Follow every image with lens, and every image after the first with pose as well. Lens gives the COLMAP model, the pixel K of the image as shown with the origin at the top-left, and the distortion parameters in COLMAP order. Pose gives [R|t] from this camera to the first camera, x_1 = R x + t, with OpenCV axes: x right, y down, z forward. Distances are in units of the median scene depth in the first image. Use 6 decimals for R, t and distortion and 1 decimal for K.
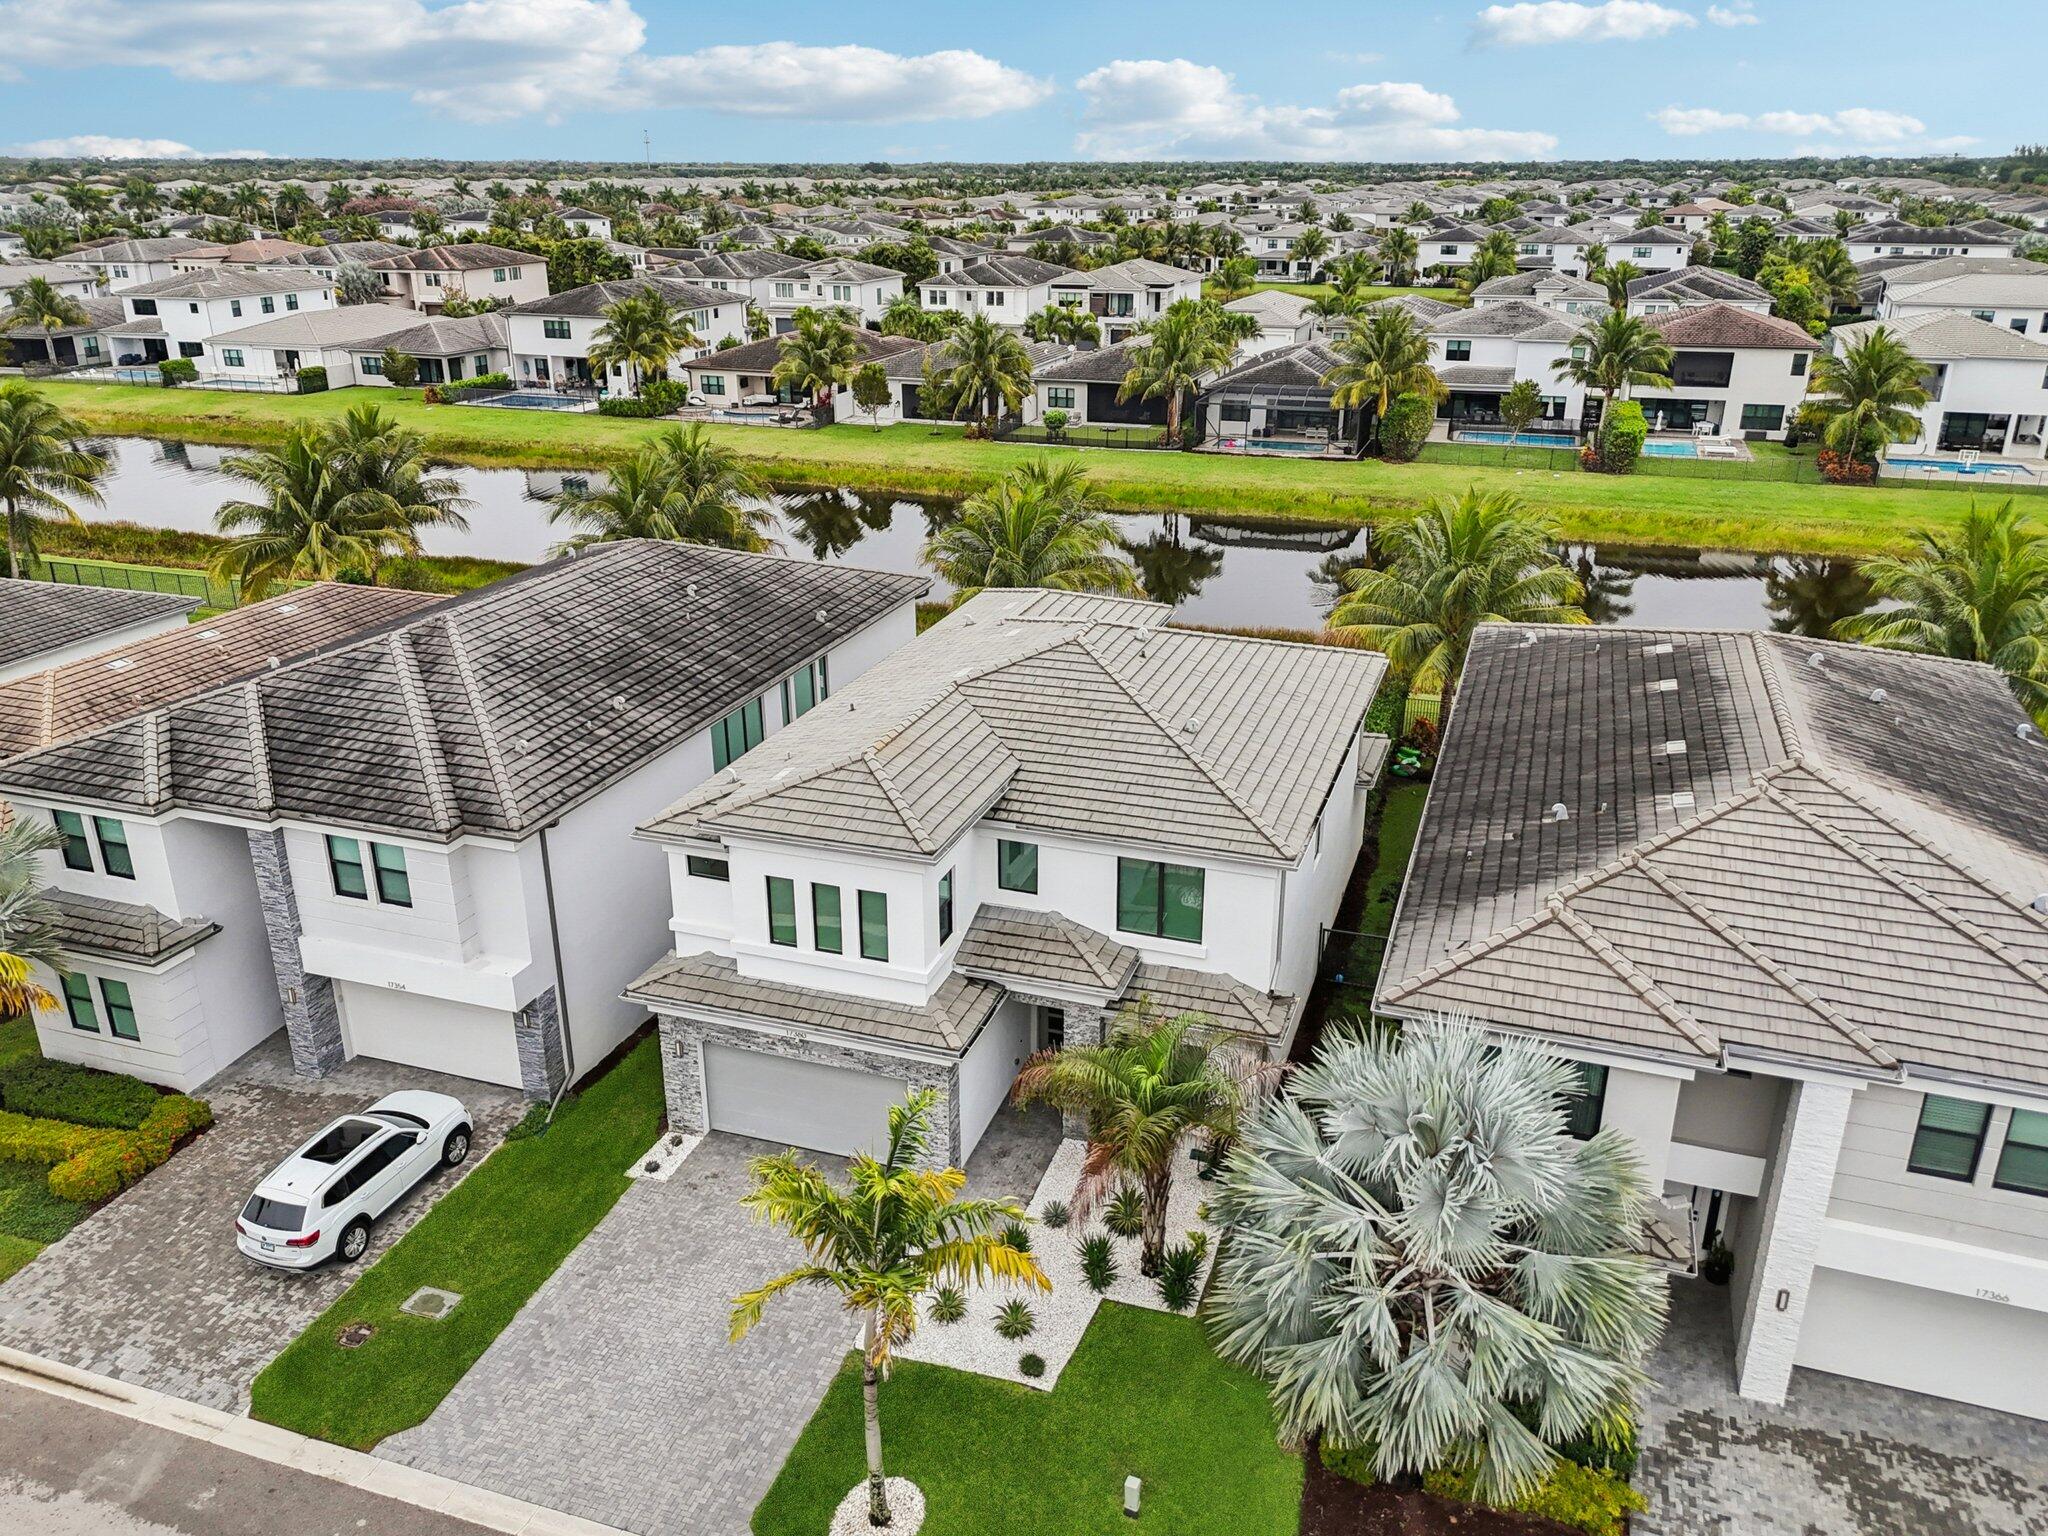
lens RADIAL K [[1540.2, 0, 1031.4], [0, 1540.2, 759.2], [0, 0, 1]] dist [0.075967, -0.078371]
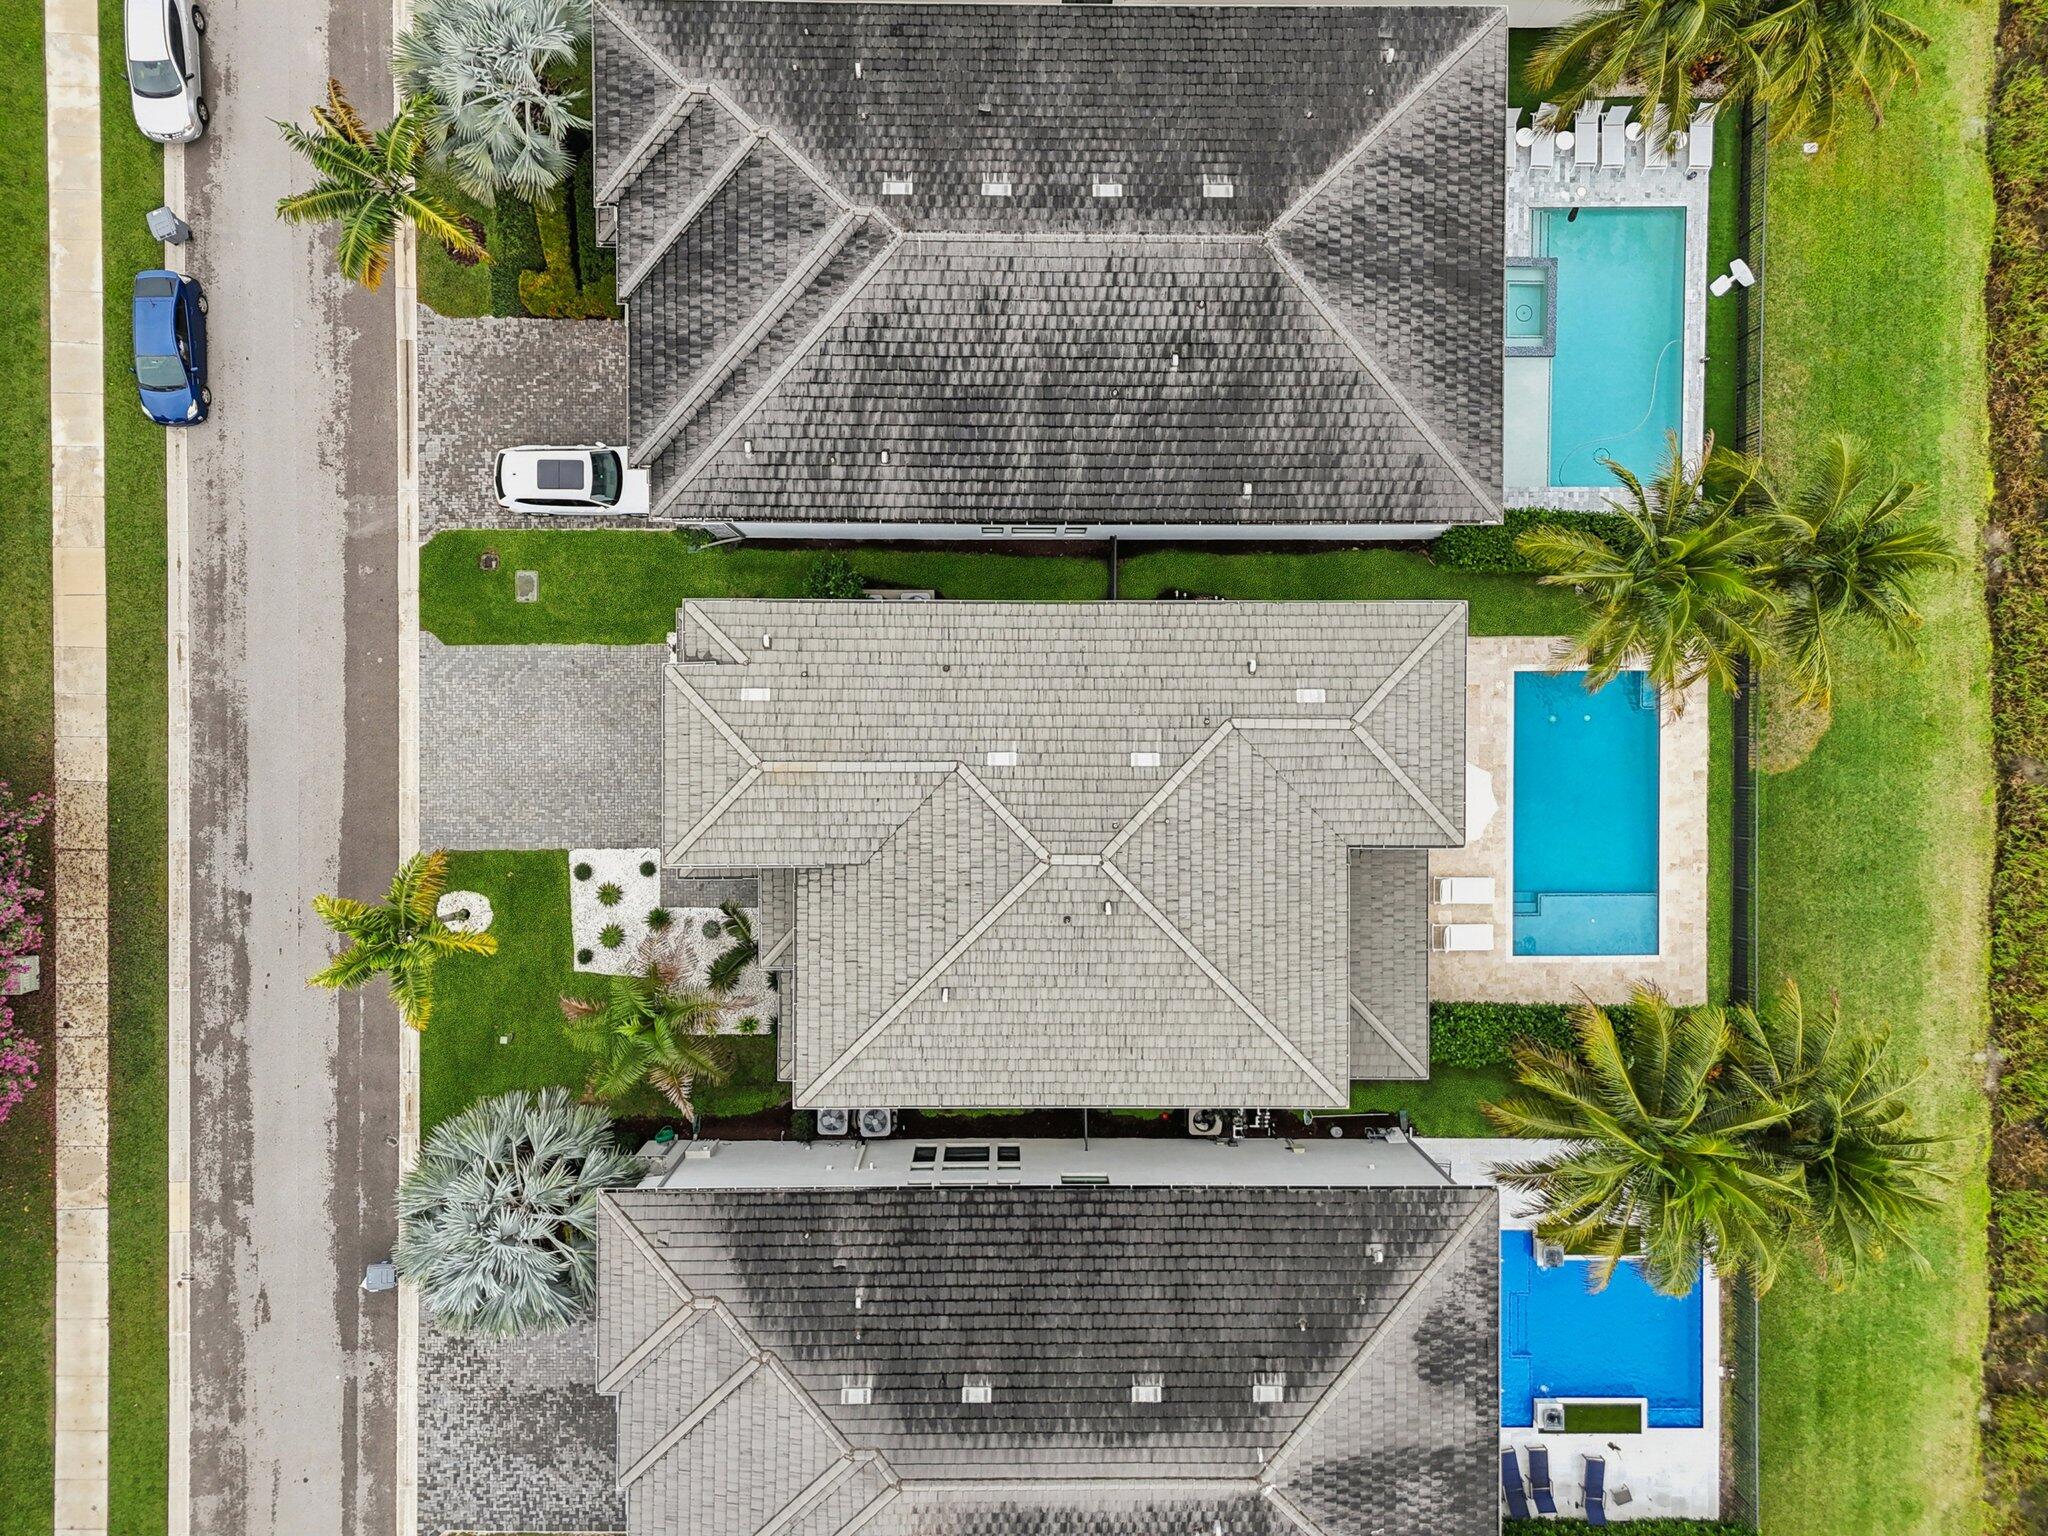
lens RADIAL K [[1540.2, 0, 1031.4], [0, 1540.2, 759.2], [0, 0, 1]] dist [0.075967, -0.078371]
pose [[0.323400, 0.946196, 0.011228, -0.017111], [-0.355117, 0.110360, 0.928285, -0.365653], [0.877100, -0.304194, 0.371701, 0.222718]]
